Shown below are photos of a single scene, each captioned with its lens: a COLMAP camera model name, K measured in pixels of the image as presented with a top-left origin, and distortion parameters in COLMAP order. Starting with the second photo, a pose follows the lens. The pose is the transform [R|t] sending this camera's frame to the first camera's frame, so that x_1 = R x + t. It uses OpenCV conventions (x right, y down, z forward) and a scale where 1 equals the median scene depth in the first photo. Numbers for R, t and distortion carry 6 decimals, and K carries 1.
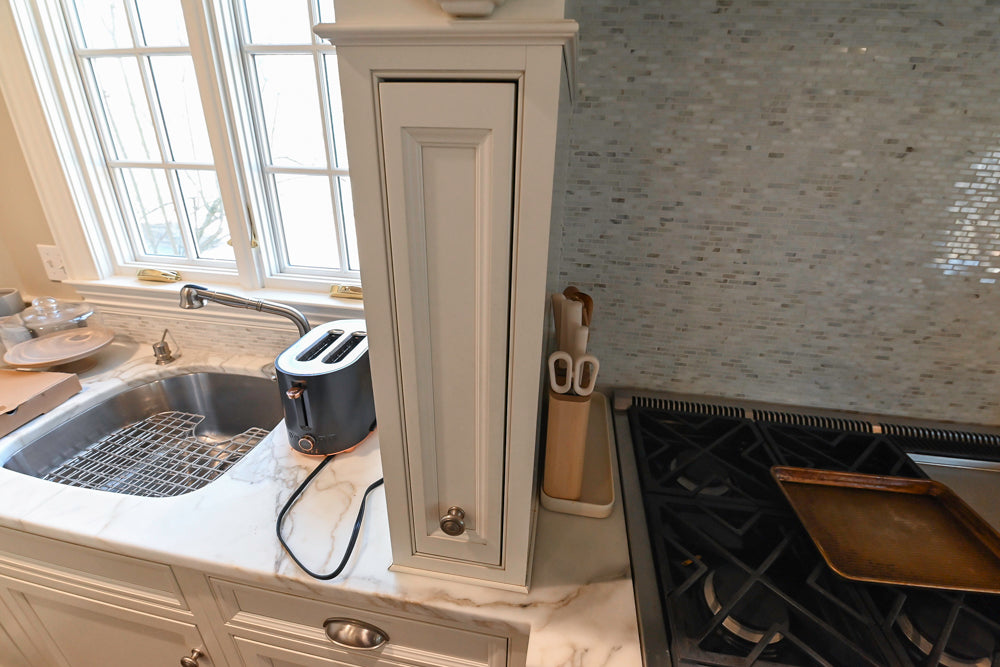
lens RADIAL K [[416.7, 0, 503.0], [0, 416.7, 323.9], [0, 0, 1]] dist [-0.019978, -0.004070]
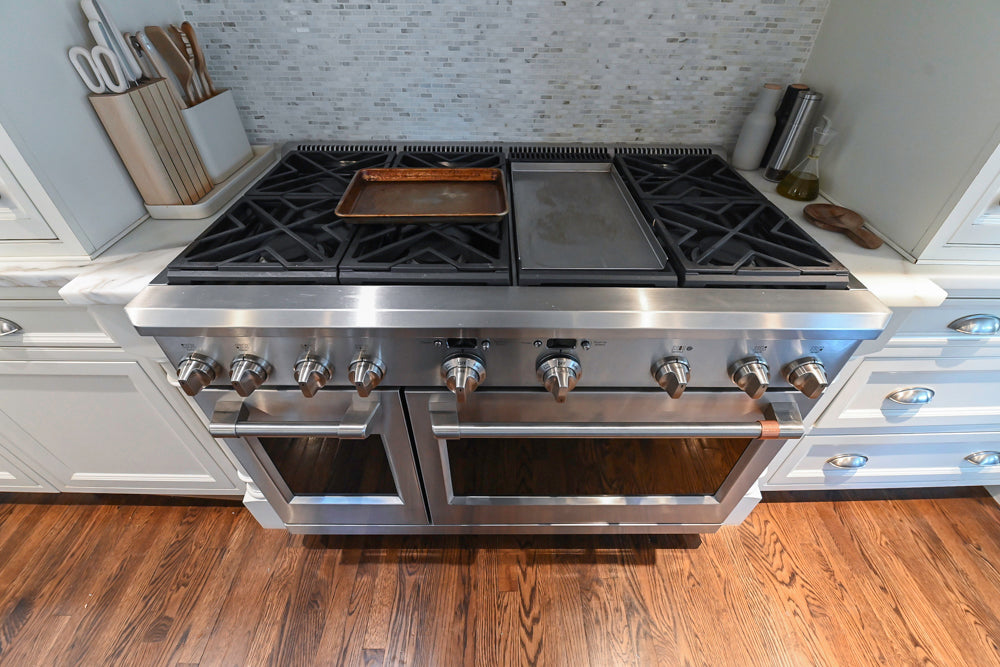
lens RADIAL K [[416.7, 0, 503.0], [0, 416.7, 323.9], [0, 0, 1]] dist [-0.019978, -0.004070]
pose [[0.985495, -0.120697, 0.119301, 0.717961], [0.079427, 0.949270, 0.304265, 0.366835], [-0.149973, -0.290376, 0.945087, -0.247261]]
